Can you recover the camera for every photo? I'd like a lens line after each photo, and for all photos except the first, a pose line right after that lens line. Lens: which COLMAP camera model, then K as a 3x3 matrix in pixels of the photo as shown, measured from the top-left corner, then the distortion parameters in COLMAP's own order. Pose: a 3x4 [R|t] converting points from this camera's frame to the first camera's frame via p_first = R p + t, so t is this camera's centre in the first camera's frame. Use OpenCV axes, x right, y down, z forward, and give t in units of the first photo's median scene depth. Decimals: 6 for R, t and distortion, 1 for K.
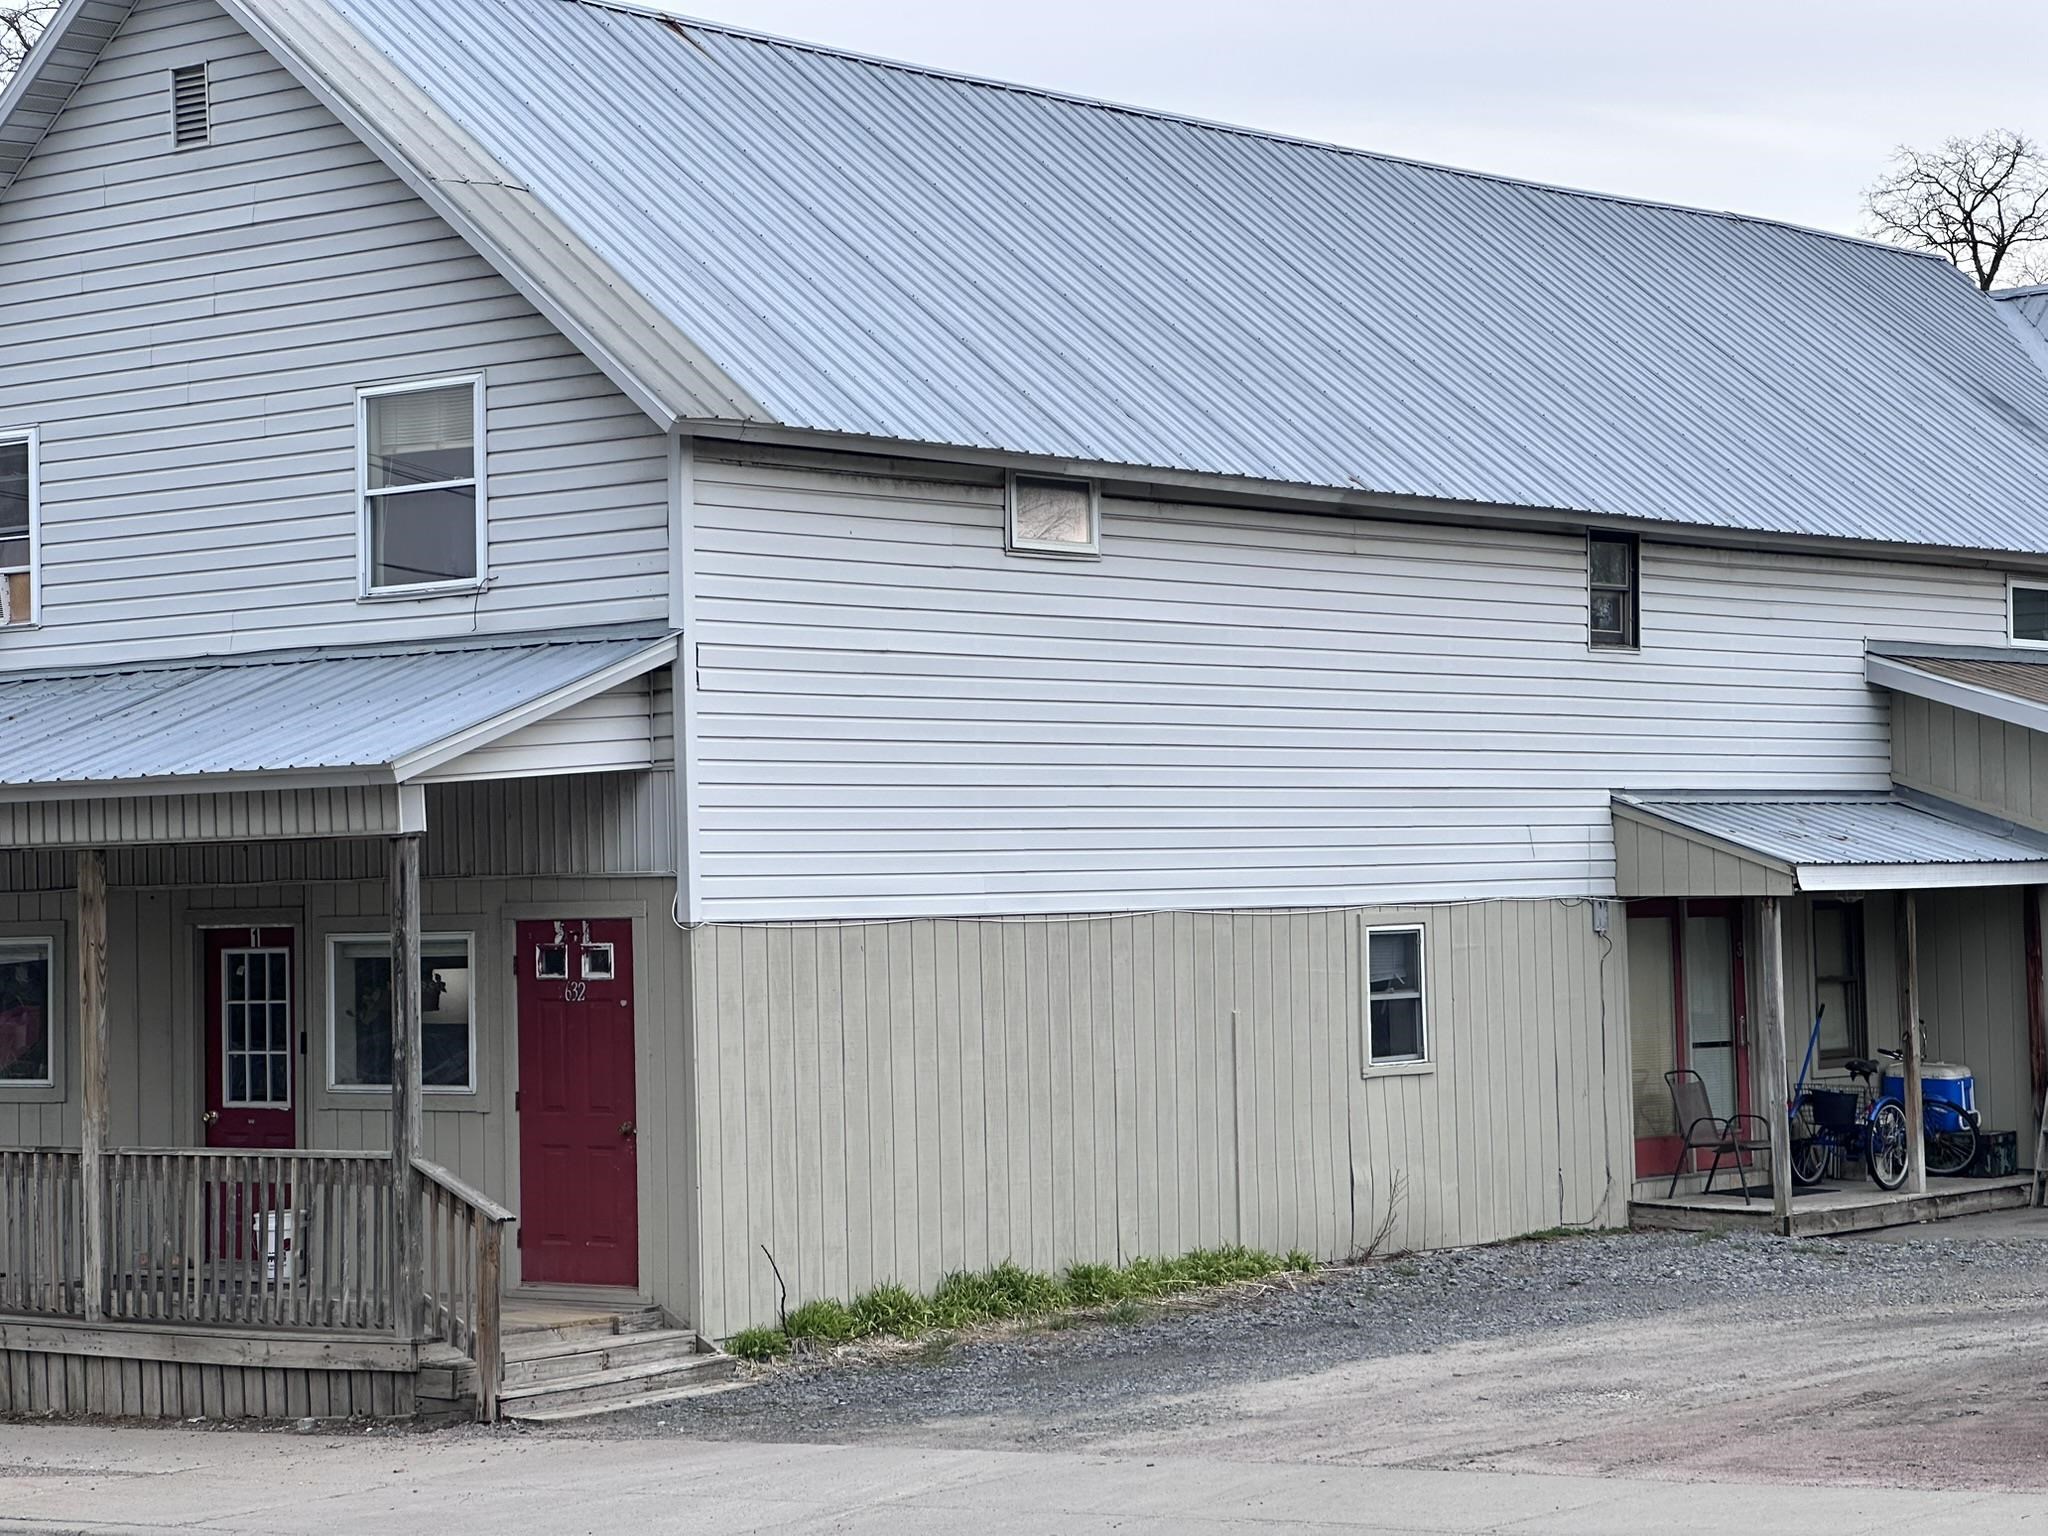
lens RADIAL K [[4599.2, 0, 1023.1], [0, 4599.2, 762.4], [0, 0, 1]] dist [0.132217, 0.000000]
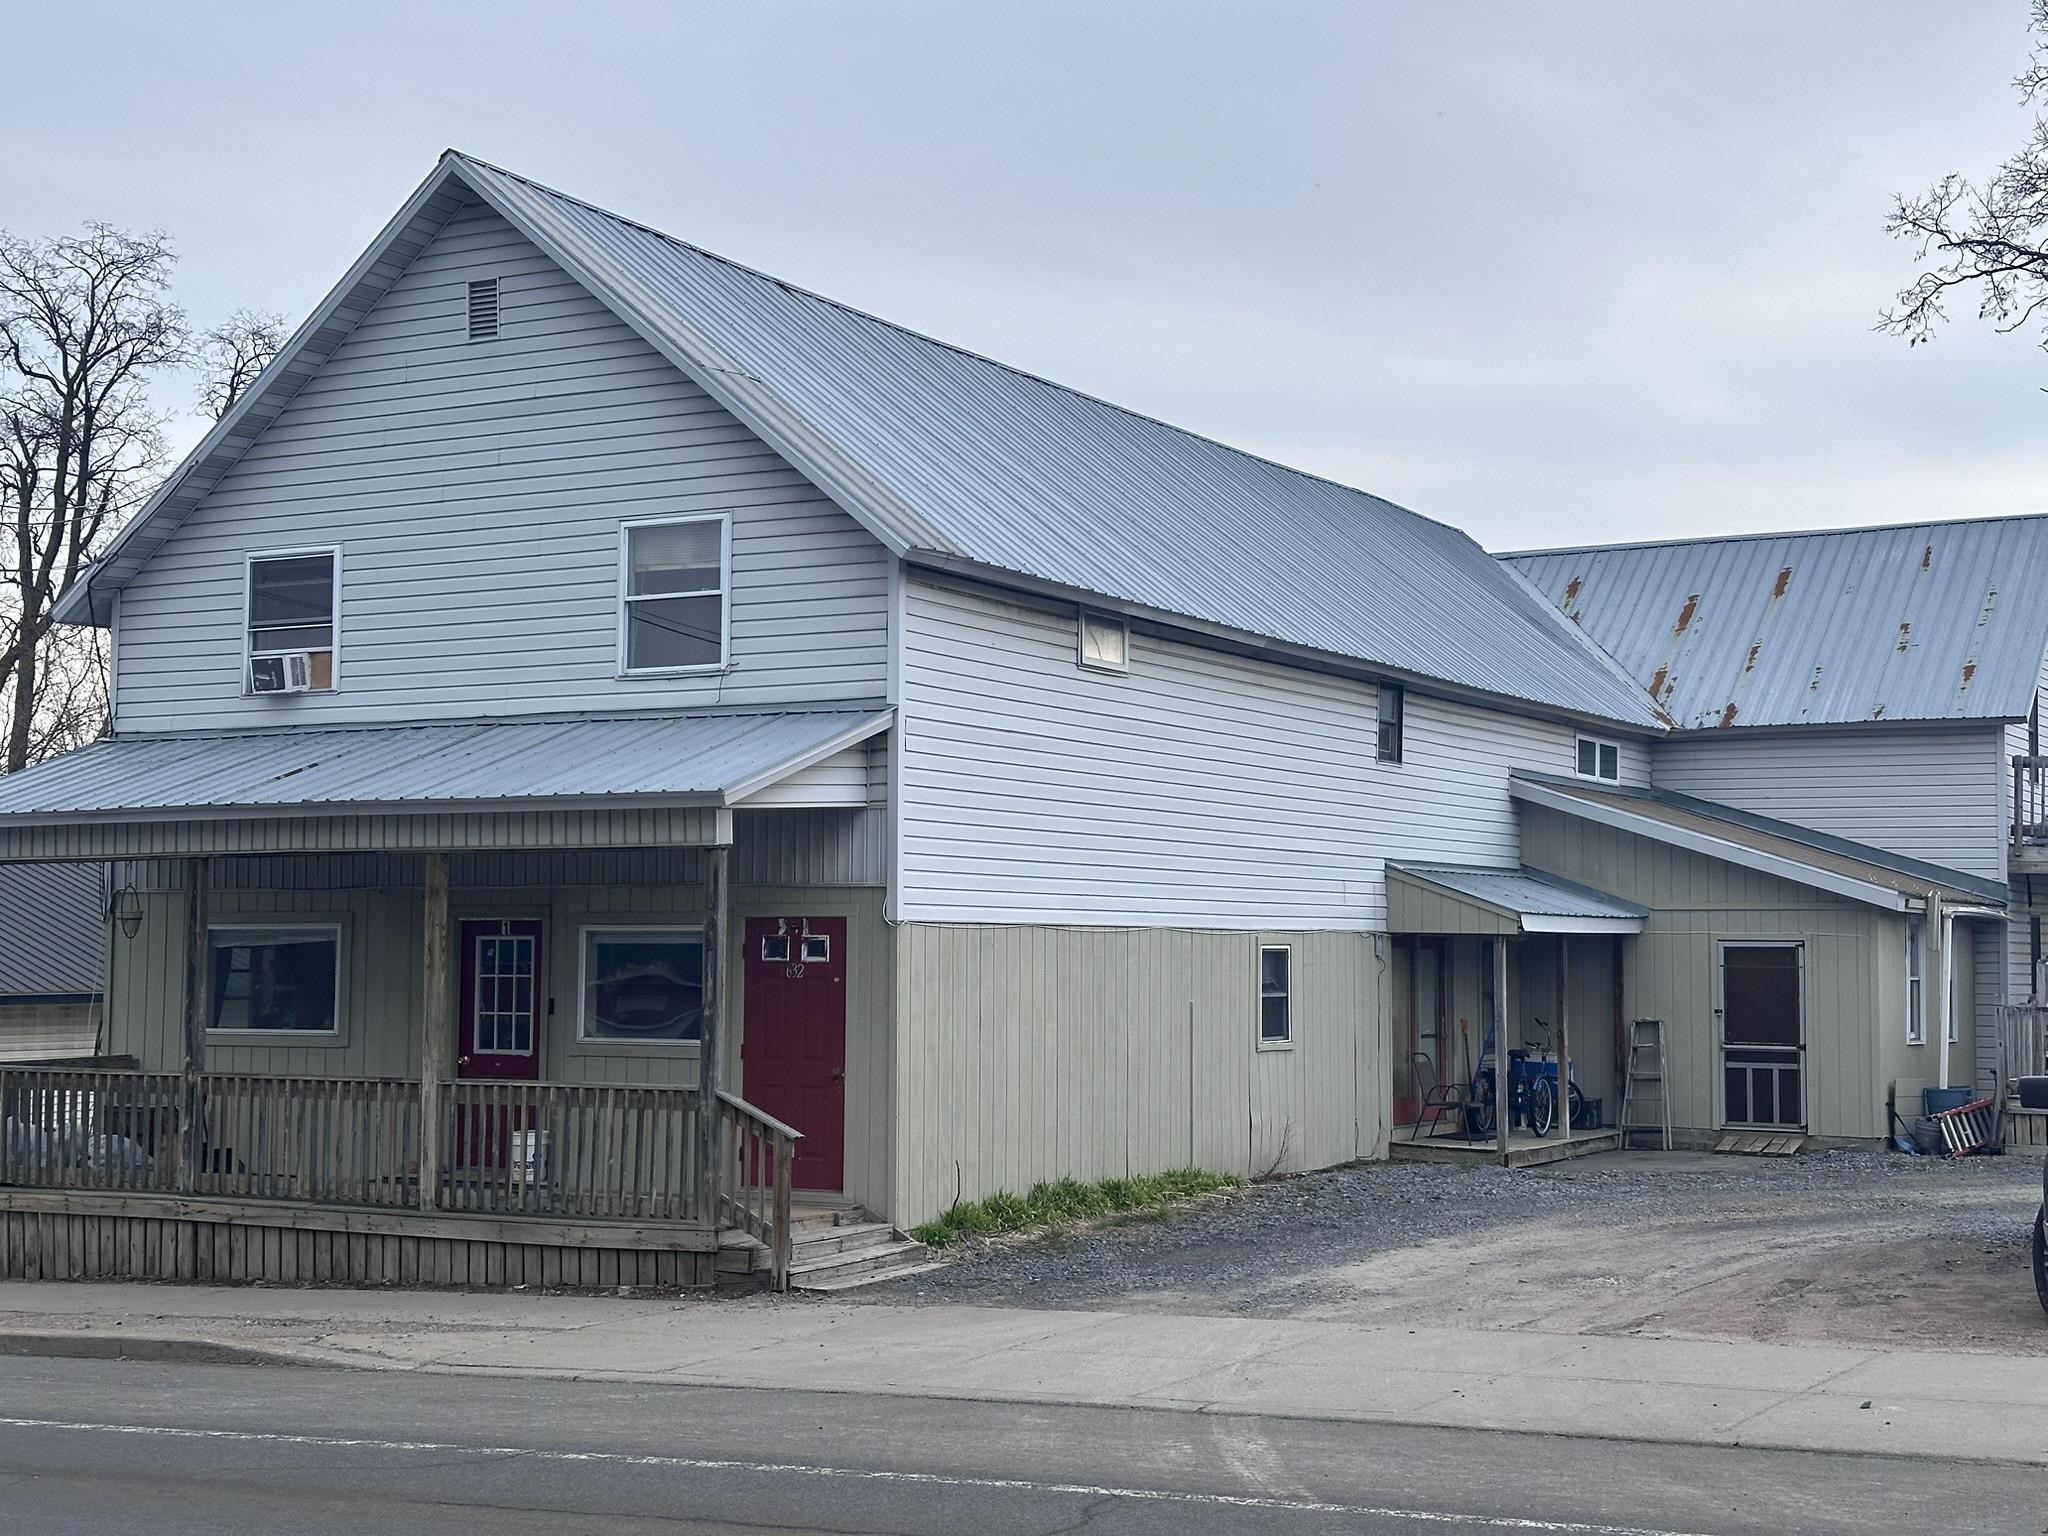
lens RADIAL K [[2865.8, 0, 1052.3], [0, 2865.8, 812.1], [0, 0, 1]] dist [0.104298, 0.000000]
pose [[0.984236, 0.036452, 0.173060, -0.161559], [-0.032726, 0.999168, -0.024336, 0.020201], [-0.173803, 0.018289, 0.984611, 0.149872]]
